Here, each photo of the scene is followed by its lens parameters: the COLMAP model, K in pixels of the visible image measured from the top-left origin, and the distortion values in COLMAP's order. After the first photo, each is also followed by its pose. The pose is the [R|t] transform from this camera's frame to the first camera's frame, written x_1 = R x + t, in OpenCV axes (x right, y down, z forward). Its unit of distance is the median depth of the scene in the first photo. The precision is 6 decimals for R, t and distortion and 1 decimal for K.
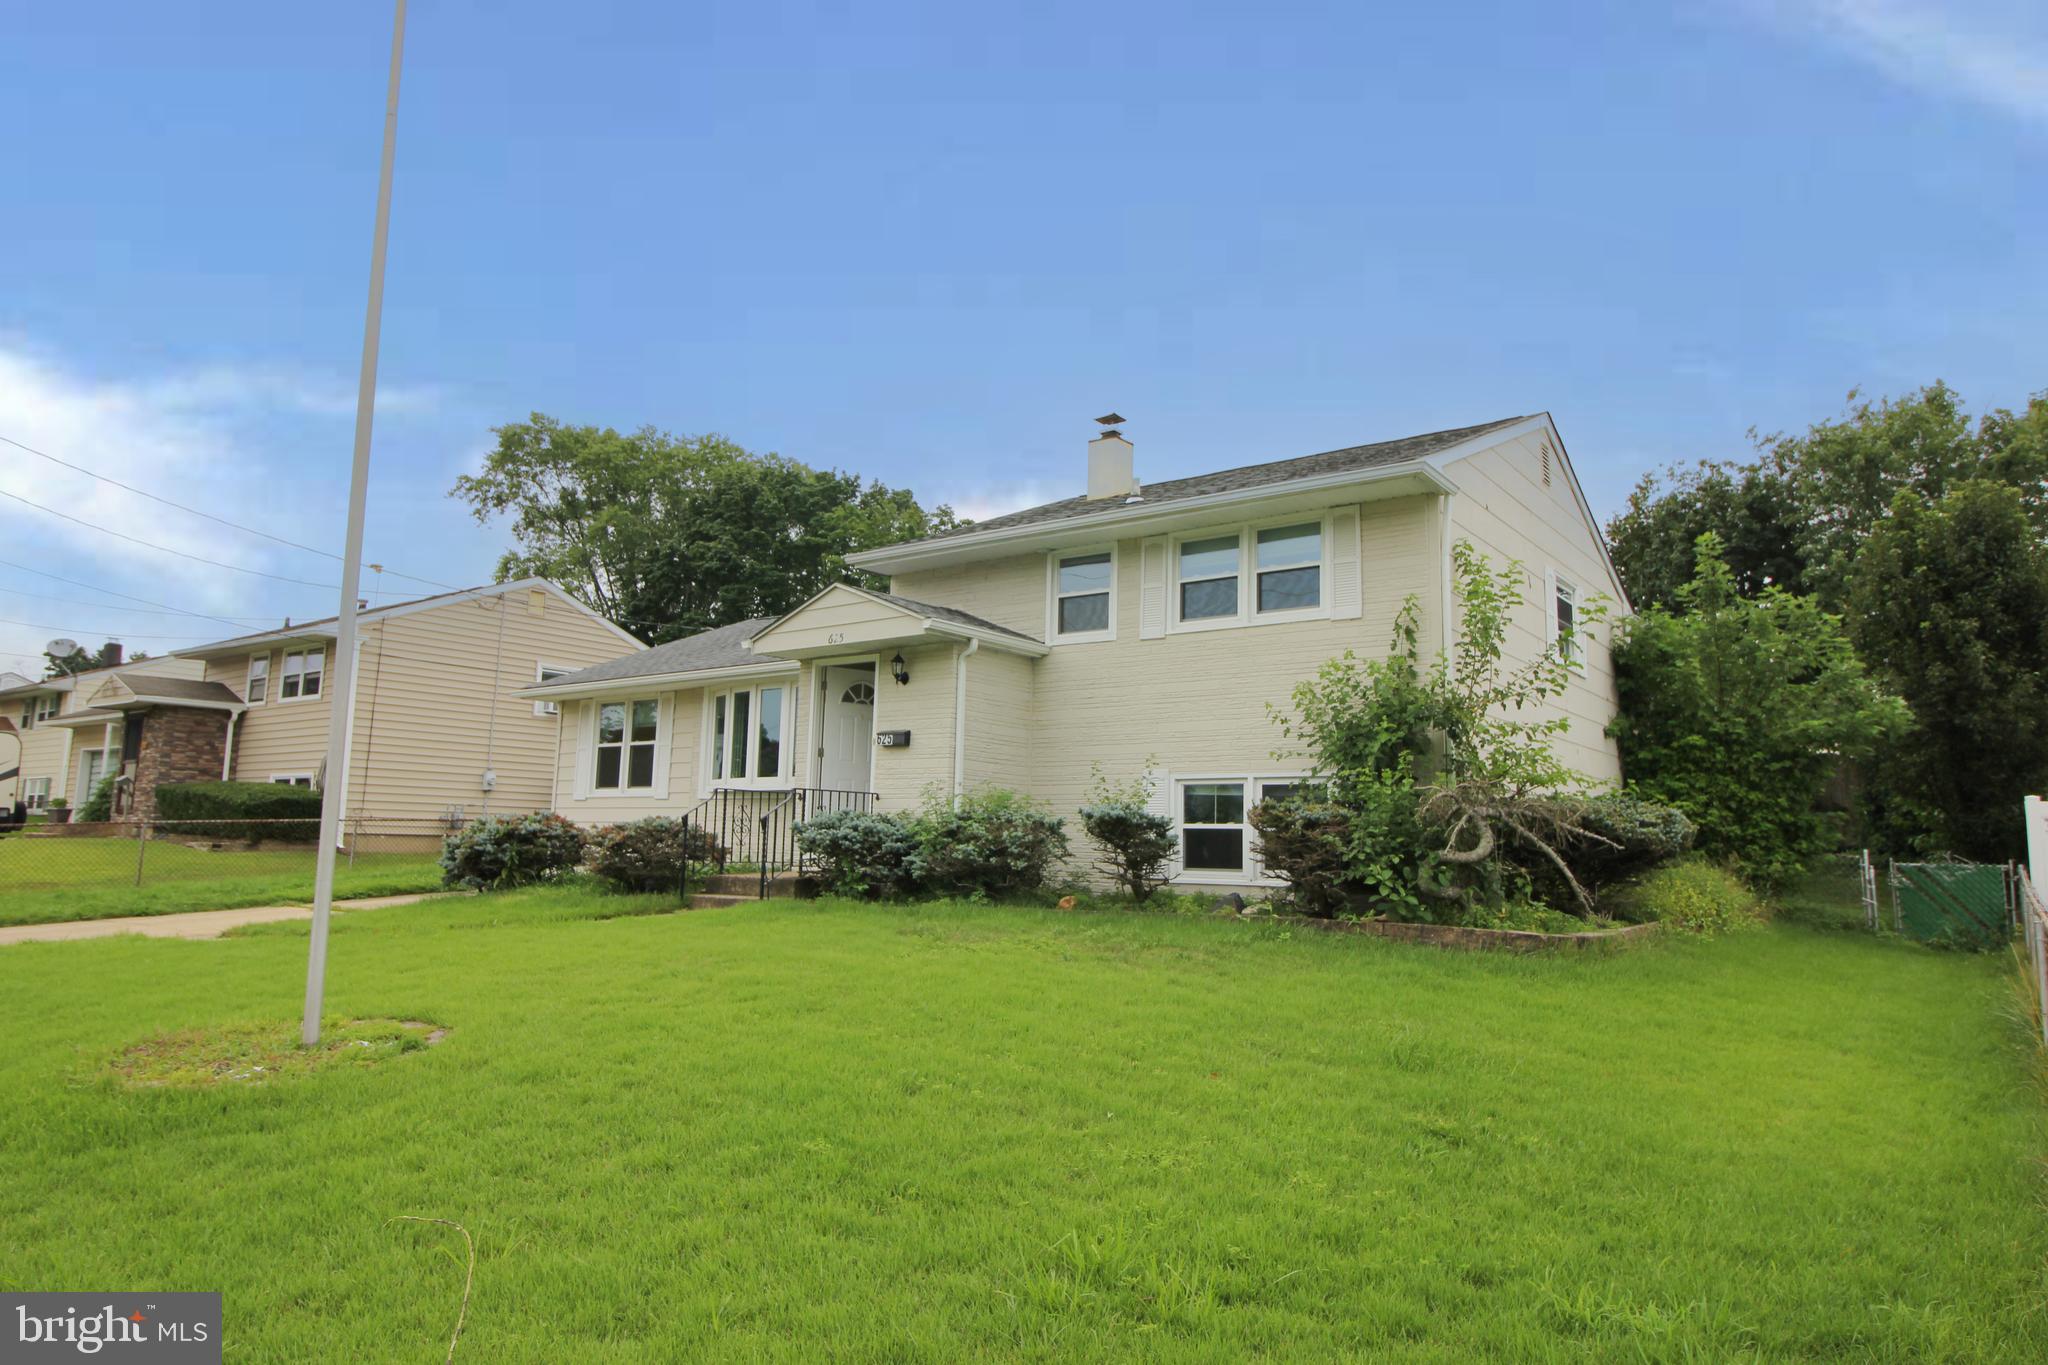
lens RADIAL K [[1295.0, 0, 1023.3], [0, 1295.0, 681.0], [0, 0, 1]] dist [-0.010368, 0.009296]
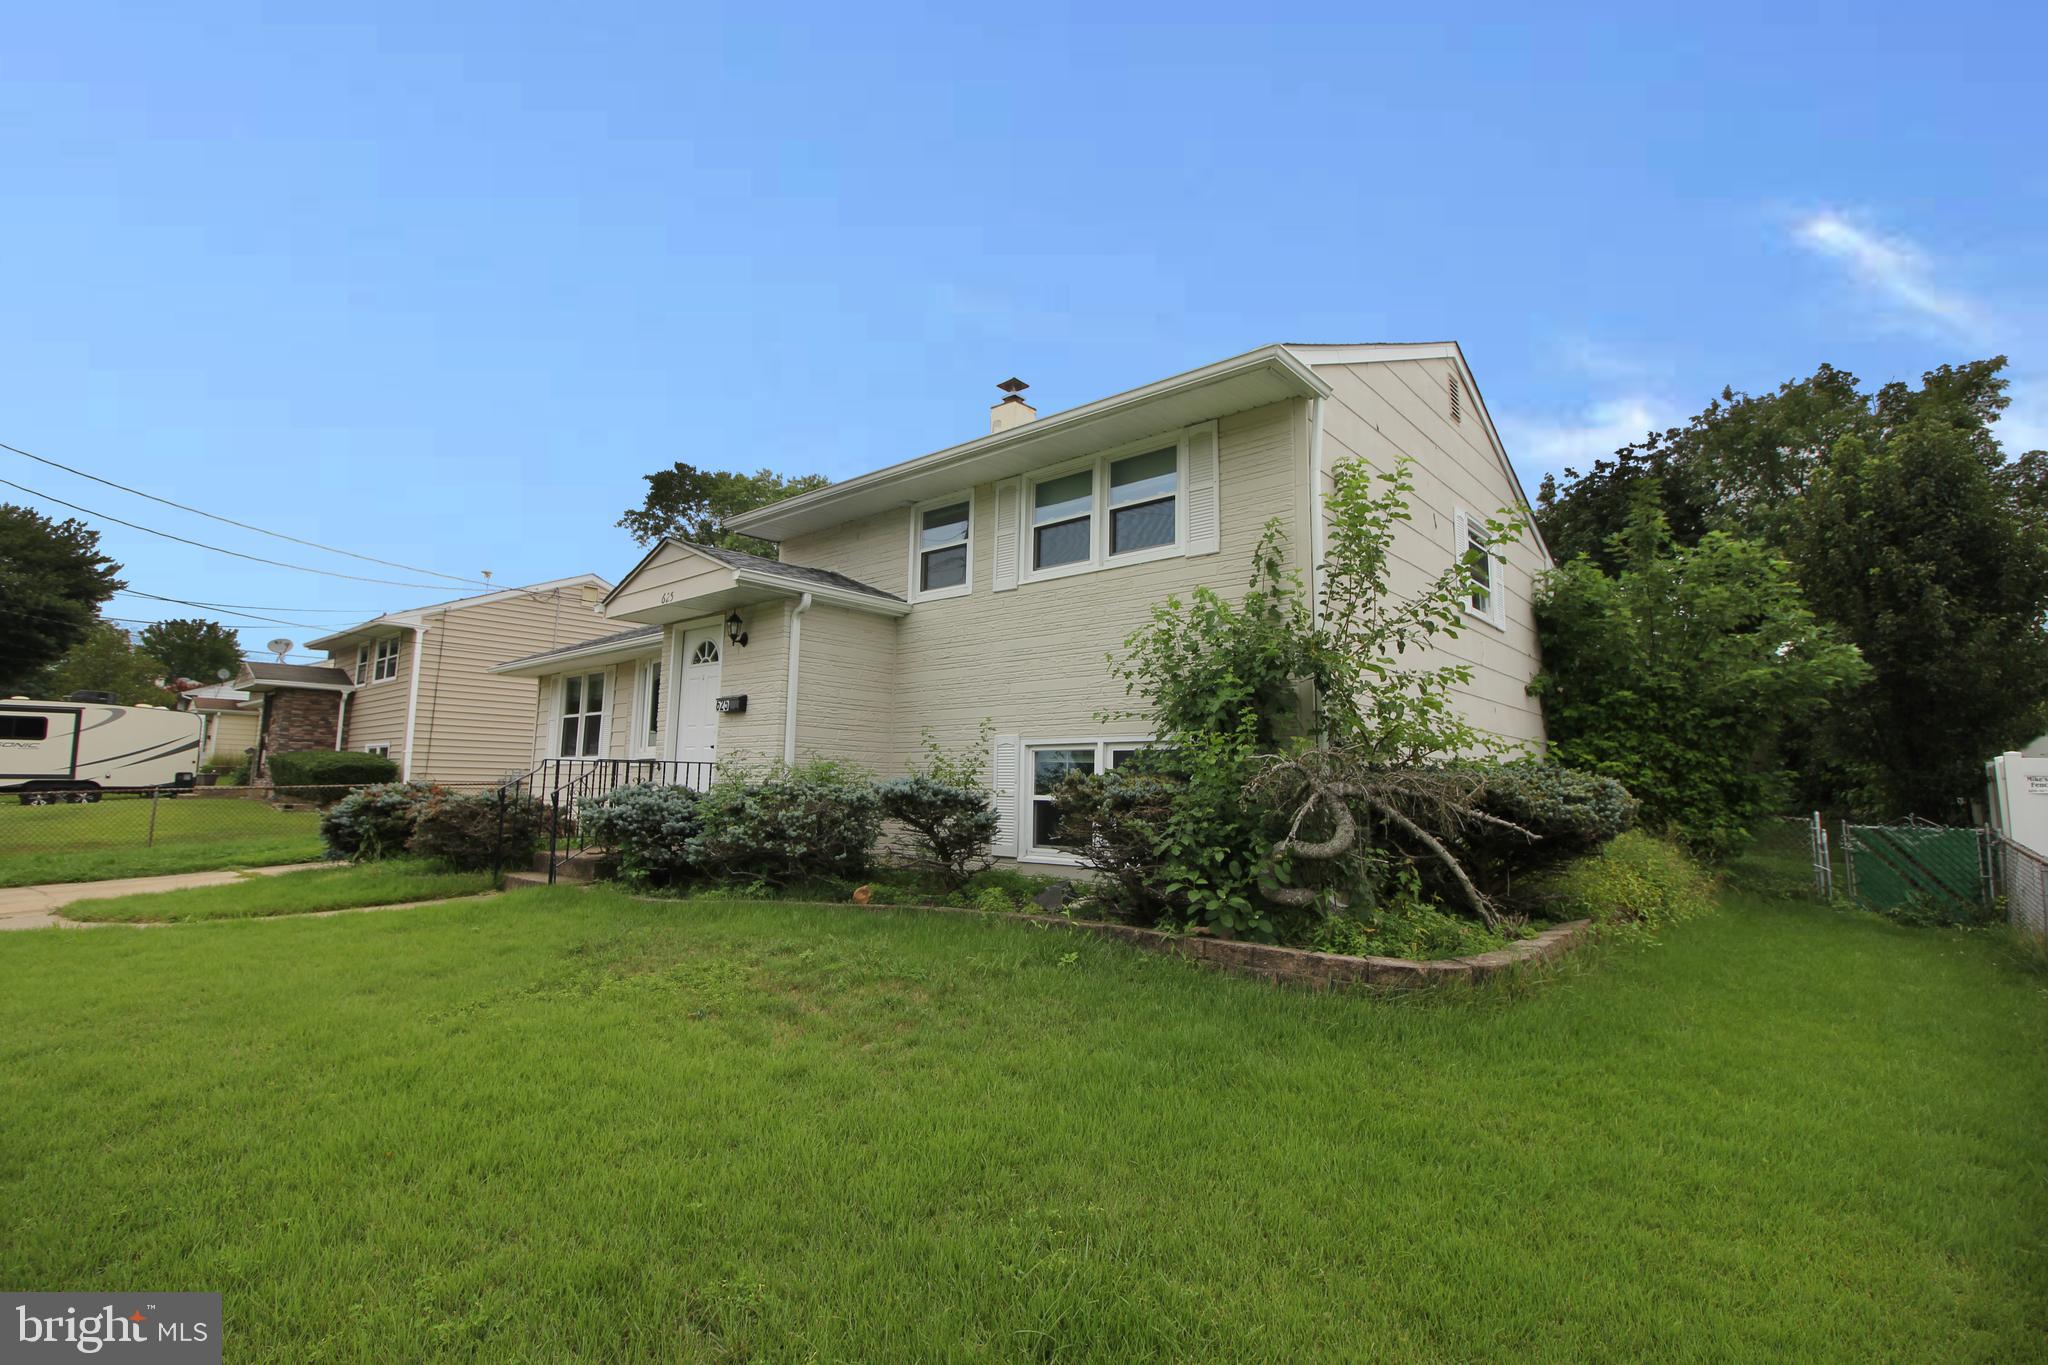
lens RADIAL K [[953.0, 0, 1022.8], [0, 953.0, 673.8], [0, 0, 1]] dist [-0.013893, -0.003682]
pose [[0.996984, -0.015342, -0.076076, 0.152043], [0.015810, 0.999860, 0.005547, 0.020959], [0.075980, -0.006733, 0.997087, 0.314390]]
